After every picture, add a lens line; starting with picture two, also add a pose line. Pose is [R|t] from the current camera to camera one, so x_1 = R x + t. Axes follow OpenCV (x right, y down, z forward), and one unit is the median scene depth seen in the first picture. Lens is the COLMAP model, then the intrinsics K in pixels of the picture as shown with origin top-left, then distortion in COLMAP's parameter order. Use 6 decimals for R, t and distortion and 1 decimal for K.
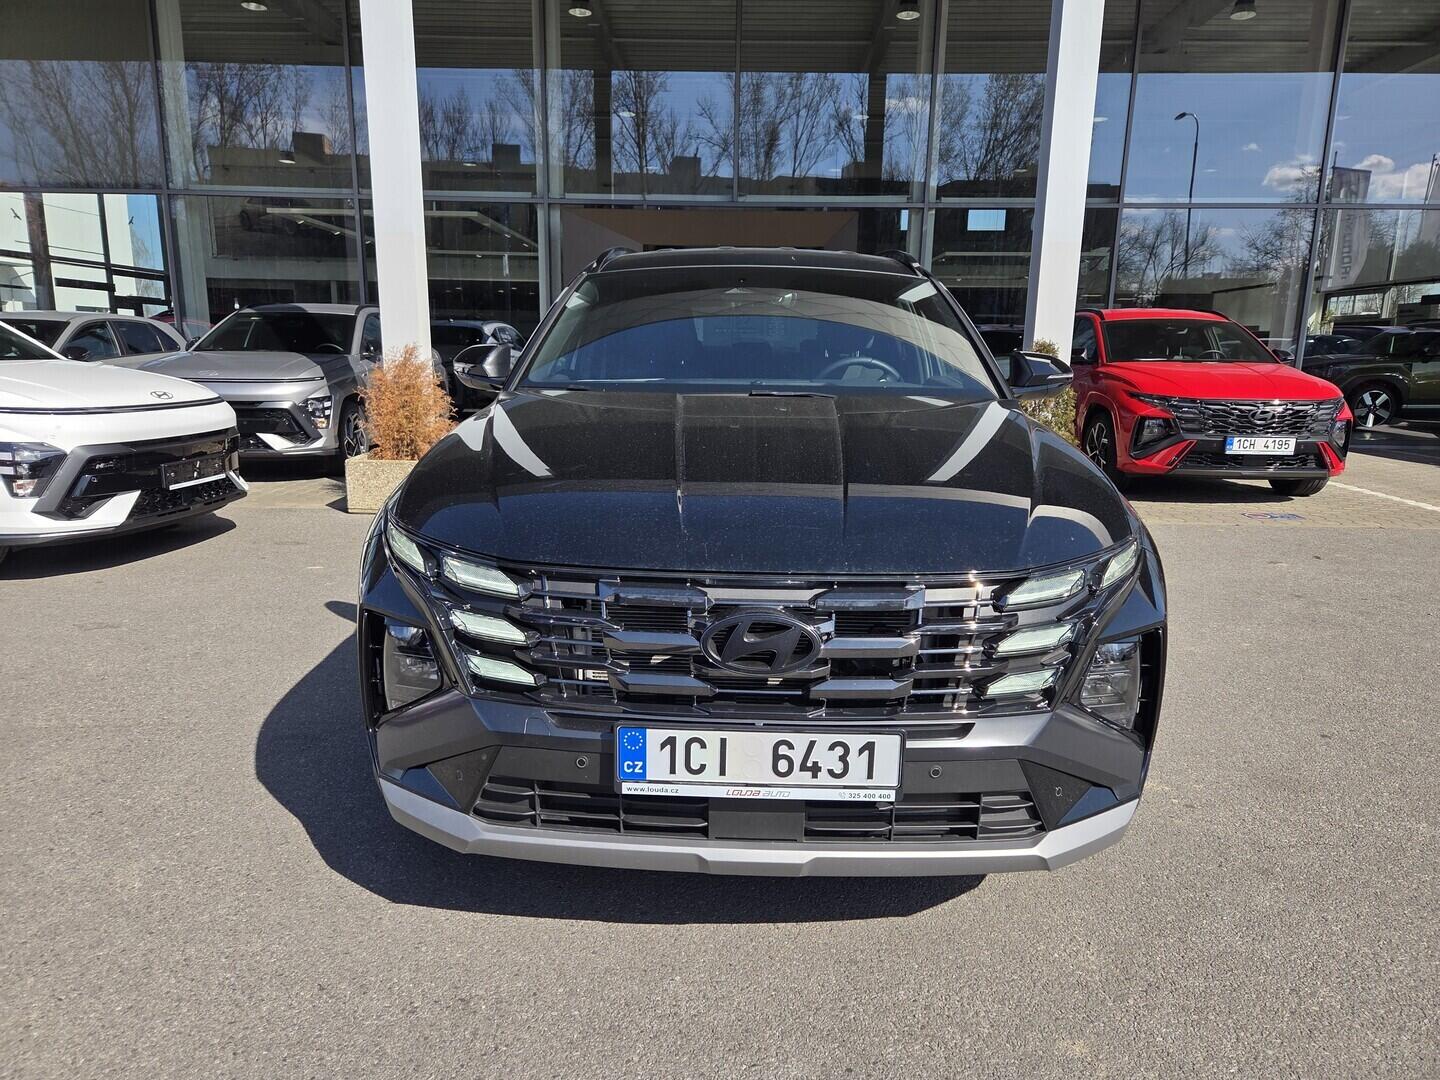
lens RADIAL K [[987.4, 0, 734.4], [0, 987.4, 543.2], [0, 0, 1]] dist [0.097890, -0.088288]
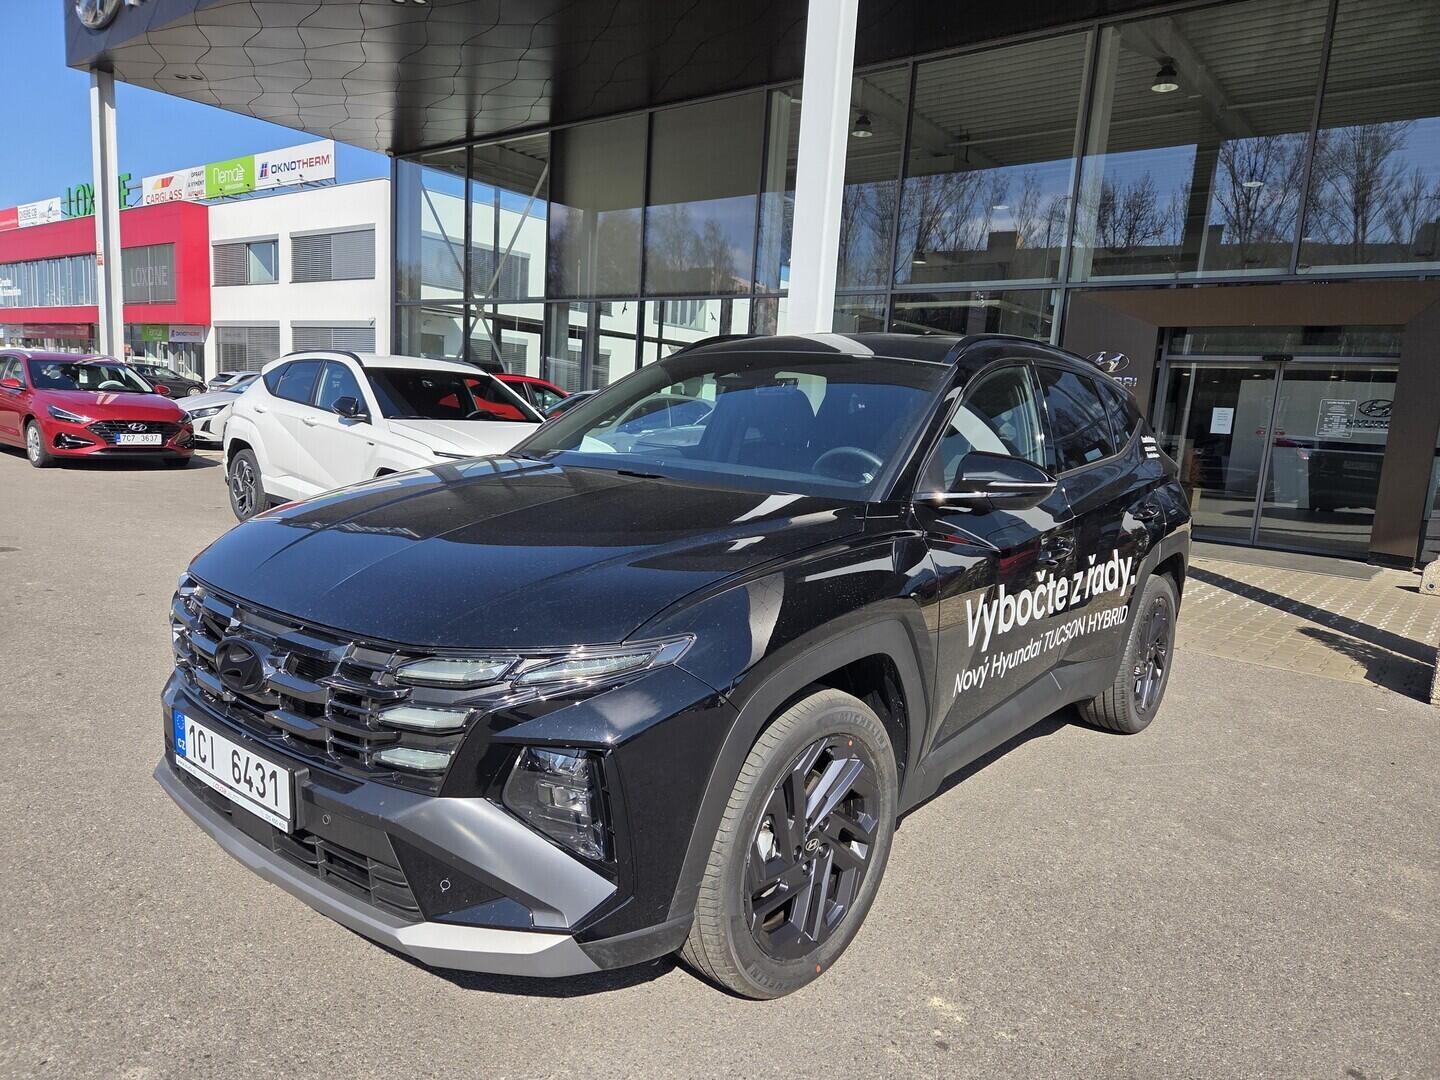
lens RADIAL K [[987.4, 0, 734.4], [0, 987.4, 543.2], [0, 0, 1]] dist [0.097890, -0.088288]
pose [[0.793342, 0.118756, -0.597081, 0.112037], [-0.165588, 0.985905, -0.023927, -0.010441], [0.585823, 0.117852, 0.801824, 0.034015]]
